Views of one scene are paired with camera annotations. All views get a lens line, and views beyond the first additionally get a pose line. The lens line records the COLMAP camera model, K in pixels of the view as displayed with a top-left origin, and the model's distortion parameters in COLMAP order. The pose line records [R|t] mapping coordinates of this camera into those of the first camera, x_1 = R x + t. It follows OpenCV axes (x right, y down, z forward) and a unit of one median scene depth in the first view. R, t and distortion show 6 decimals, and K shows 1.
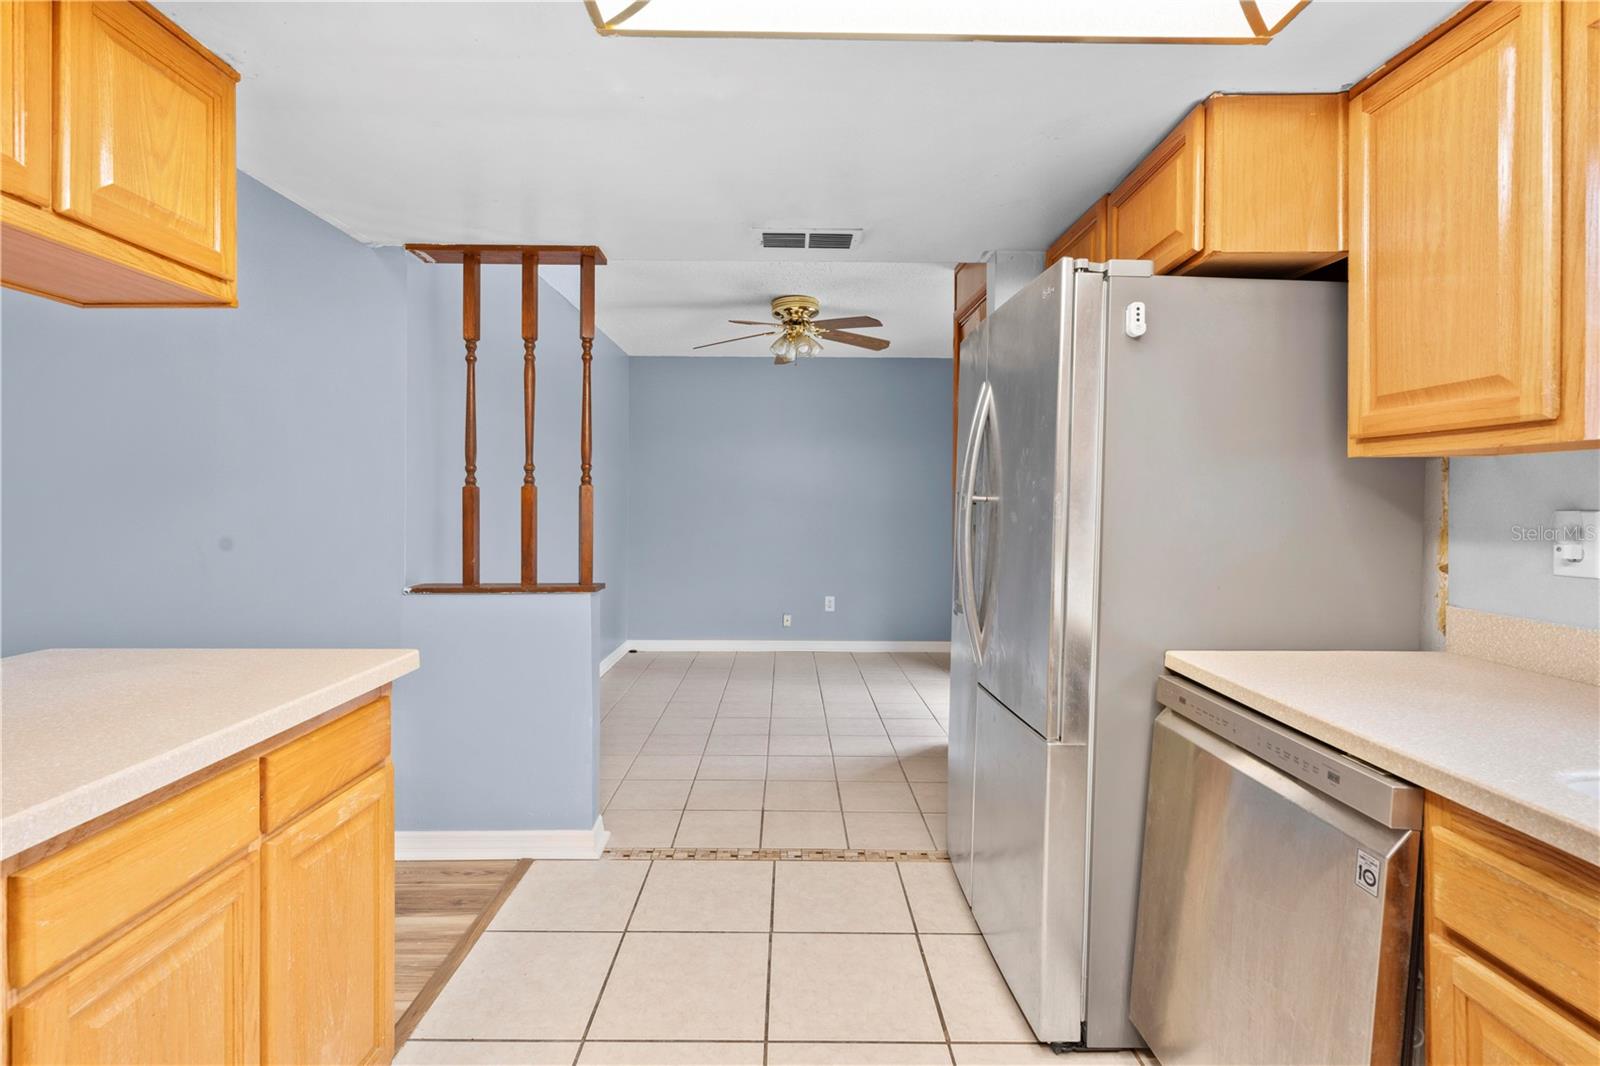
lens RADIAL K [[727.0, 0, 796.5], [0, 727.0, 497.5], [0, 0, 1]] dist [-0.002096, 0.000240]
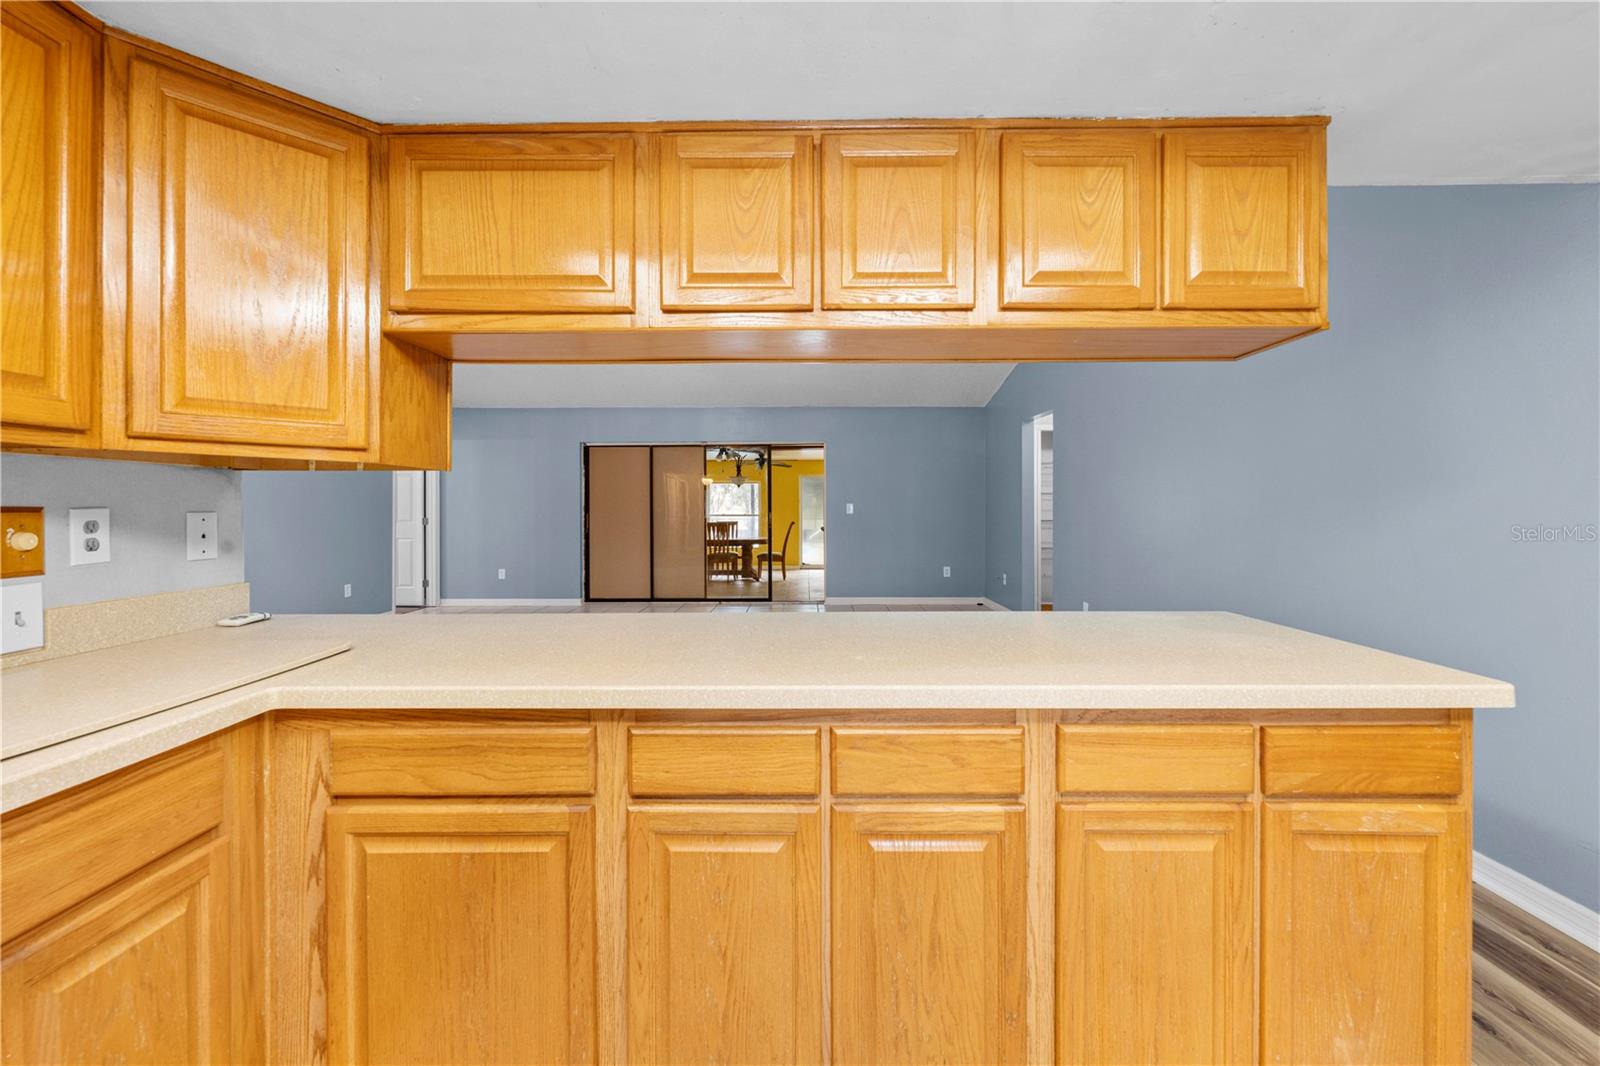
lens RADIAL K [[648.0, 0, 802.2], [0, 648.0, 499.8], [0, 0, 1]] dist [-0.001233, -0.000266]
pose [[-0.020768, -0.010324, -0.999731, 0.269114], [0.005729, 0.999929, -0.010446, 0.004977], [0.999768, -0.005945, -0.020708, 0.257209]]
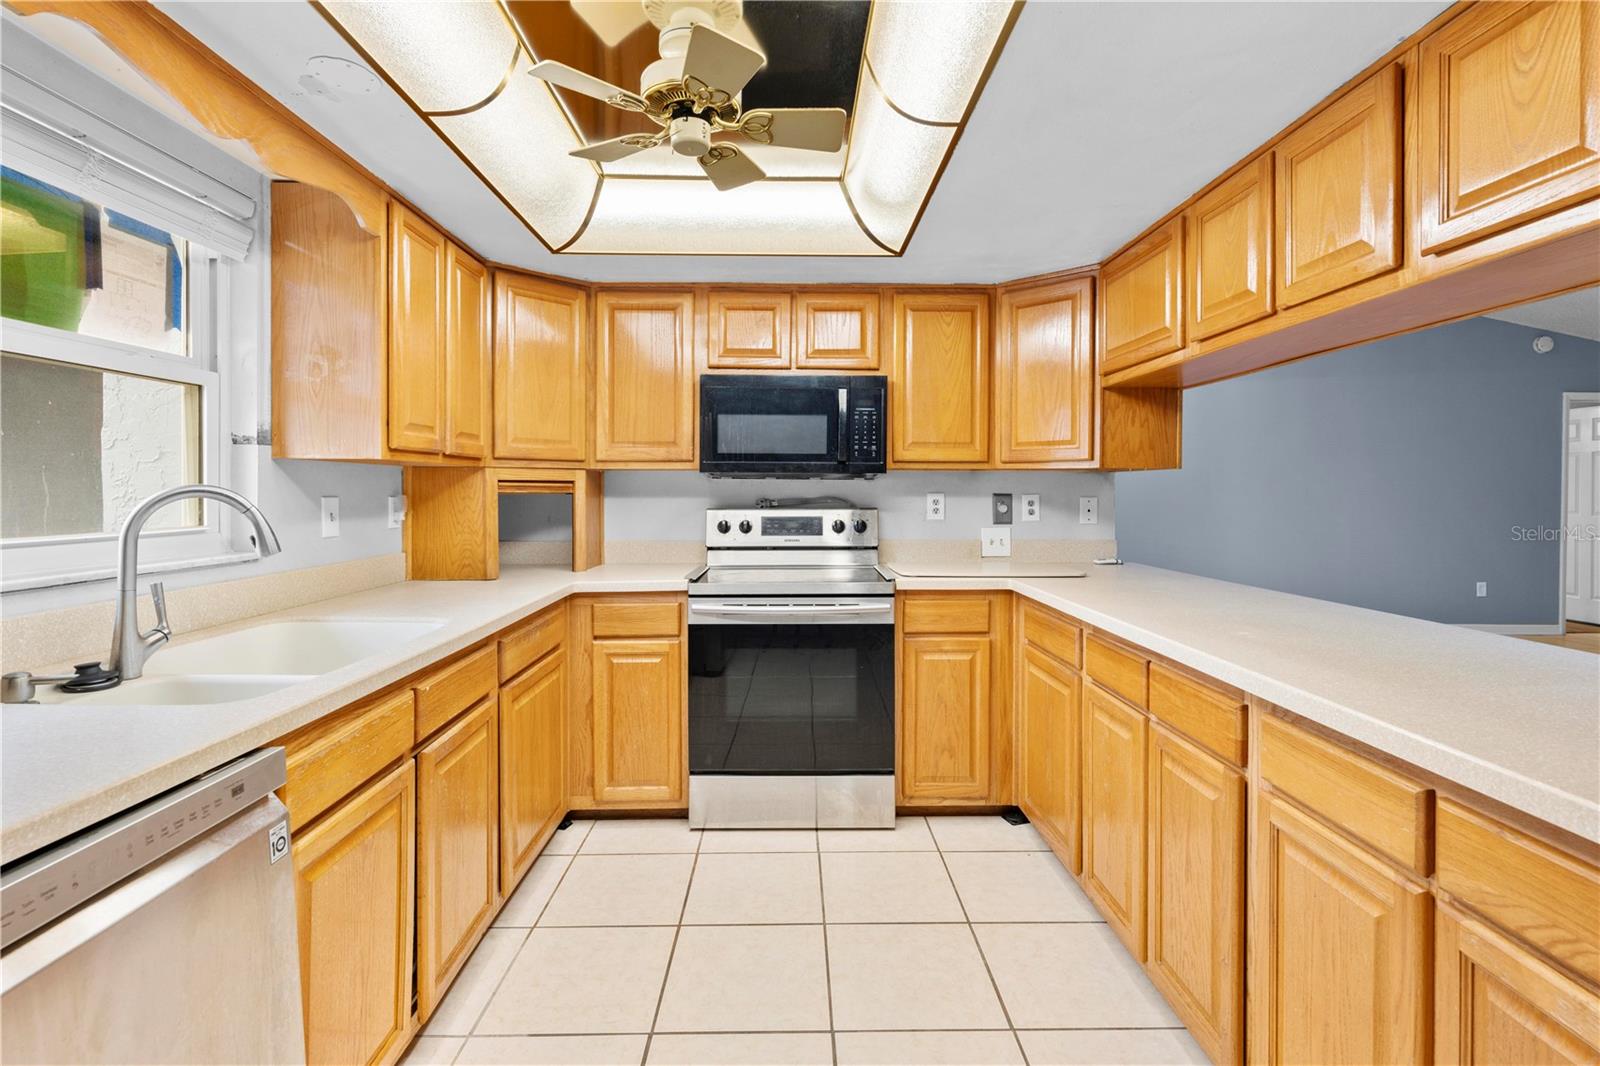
lens RADIAL K [[727.0, 0, 796.5], [0, 727.0, 497.5], [0, 0, 1]] dist [-0.002096, 0.000240]
pose [[-0.999988, -0.004429, 0.002083, 0.022021], [-0.004419, 0.999979, 0.004773, 0.003351], [-0.002104, 0.004764, -0.999986, 1.609707]]
